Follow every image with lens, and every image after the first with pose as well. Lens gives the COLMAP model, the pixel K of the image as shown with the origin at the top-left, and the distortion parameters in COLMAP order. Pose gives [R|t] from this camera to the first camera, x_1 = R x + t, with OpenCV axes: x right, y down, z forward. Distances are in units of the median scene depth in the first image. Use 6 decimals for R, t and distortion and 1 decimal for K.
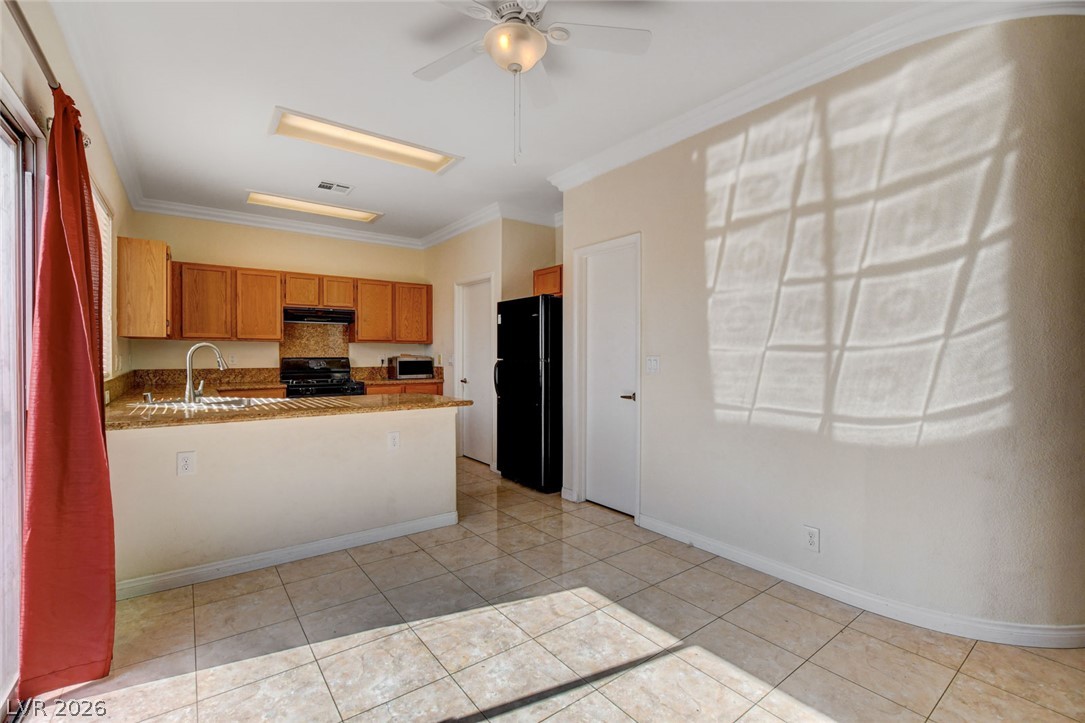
lens RADIAL K [[480.1, 0, 537.5], [0, 480.1, 359.3], [0, 0, 1]] dist [-0.001672, -0.000101]
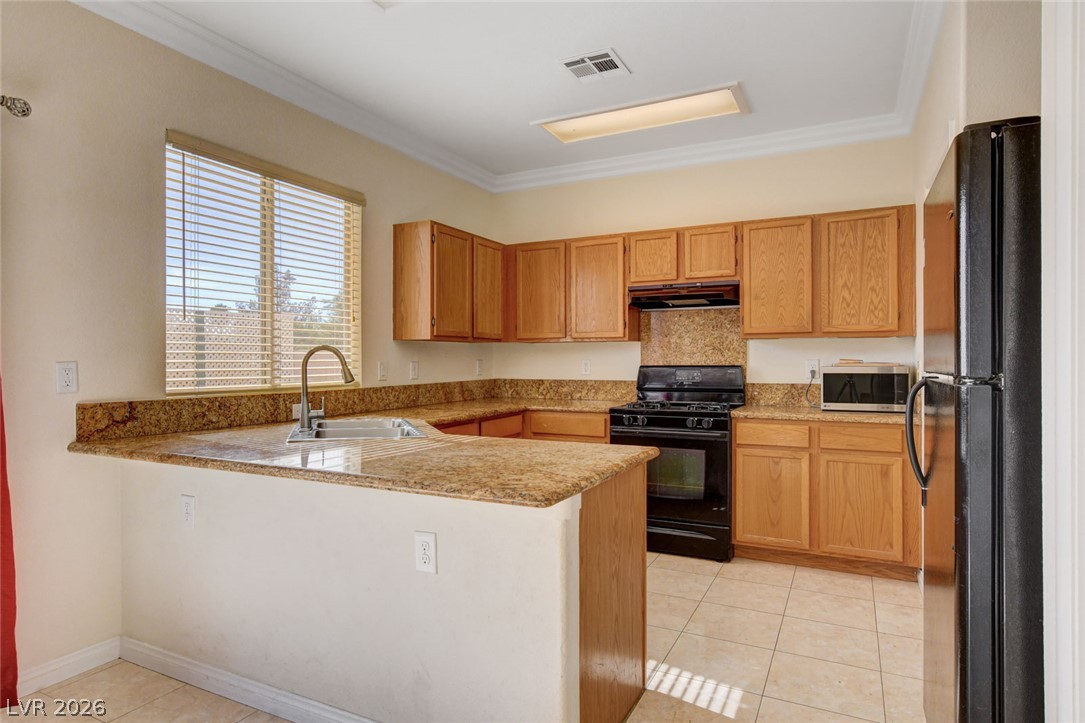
lens RADIAL K [[612.2, 0, 542.5], [0, 612.2, 361.5], [0, 0, 1]] dist [-0.000539, 0.000044]
pose [[0.452683, 0.001808, -0.891670, 0.177422], [-0.004658, 0.999989, -0.000338, -0.009238], [0.891659, 0.004306, 0.452687, 0.584011]]
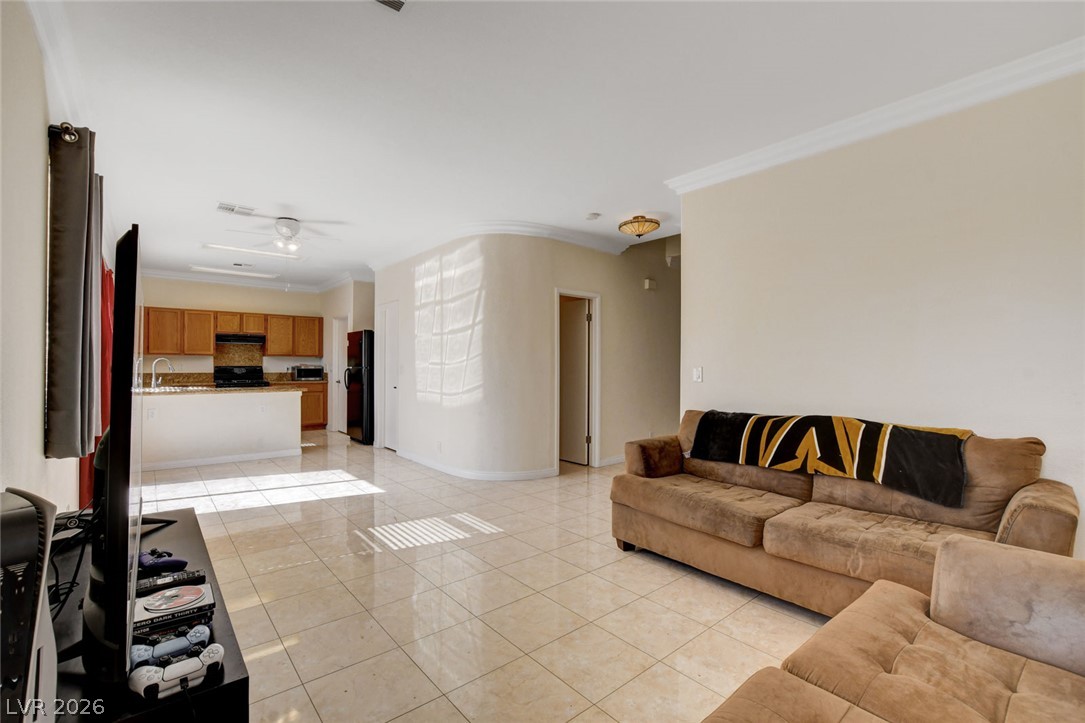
lens RADIAL K [[471.4, 0, 541.3], [0, 471.4, 368.2], [0, 0, 1]] dist [-0.017660, -0.000111]
pose [[0.997423, 0.005200, 0.071552, 0.467720], [-0.005261, 0.999986, 0.000671, -0.003714], [-0.071548, -0.001046, 0.997437, -0.659376]]
